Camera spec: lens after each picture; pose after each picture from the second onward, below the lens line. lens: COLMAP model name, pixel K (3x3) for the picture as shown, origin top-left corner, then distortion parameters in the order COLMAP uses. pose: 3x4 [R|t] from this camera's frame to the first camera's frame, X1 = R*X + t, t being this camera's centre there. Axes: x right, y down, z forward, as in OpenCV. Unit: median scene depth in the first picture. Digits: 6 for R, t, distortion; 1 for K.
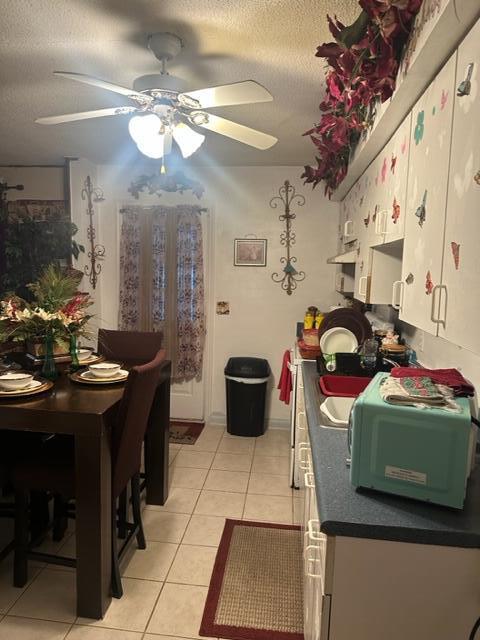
lens RADIAL K [[446.2, 0, 240.0], [0, 446.2, 320.0], [0, 0, 1]] dist [0.095325, -0.143580]
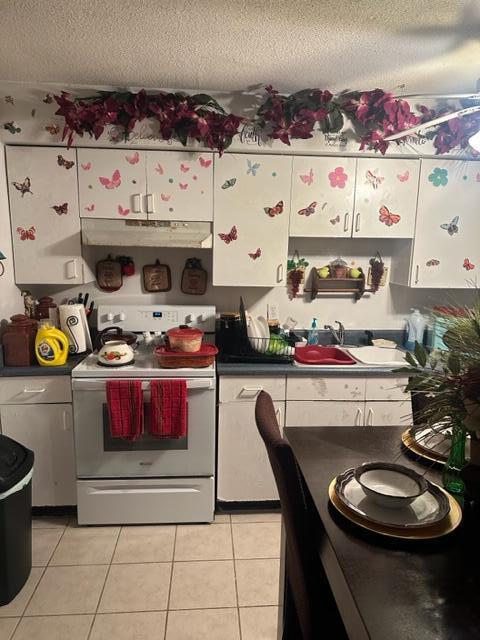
lens RADIAL K [[445.2, 0, 239.4], [0, 445.2, 323.3], [0, 0, 1]] dist [0.142260, -0.283026]
pose [[-0.186111, -0.190238, 0.963936, -0.684198], [0.089863, 0.973669, 0.209509, -0.165038], [-0.978411, 0.125614, -0.164115, 1.131502]]
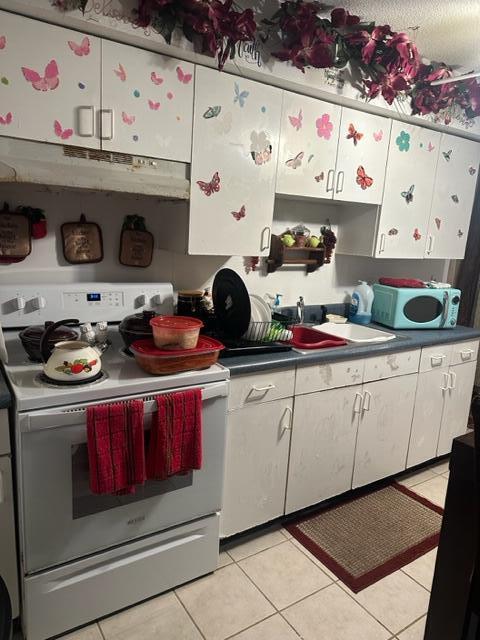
lens RADIAL K [[446.5, 0, 236.0], [0, 446.5, 320.5], [0, 0, 1]] dist [0.099998, -0.150050]
pose [[-0.638811, -0.205942, 0.741288, -0.322253], [0.017890, 0.959272, 0.281918, -0.144429], [-0.769155, 0.193355, -0.609109, 1.408811]]
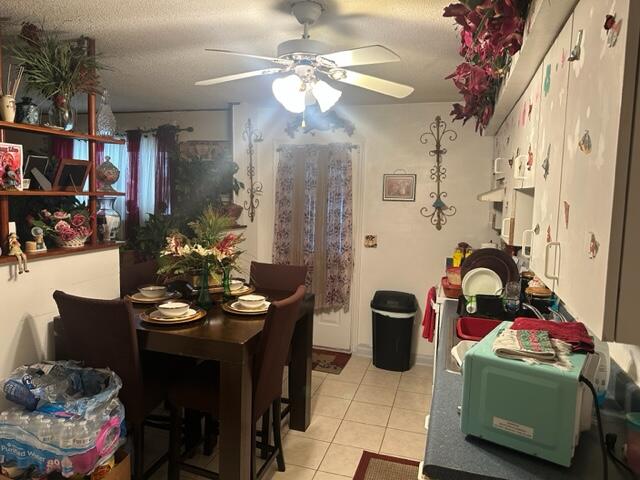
lens RADIAL K [[446.5, 0, 320.3], [0, 446.5, 238.6], [0, 0, 1]] dist [0.099998, -0.150050]
pose [[0.983462, 0.019920, -0.180017, 0.046806], [-0.022864, 0.999636, -0.014291, -0.025182], [0.179667, 0.018171, 0.983560, -0.040063]]
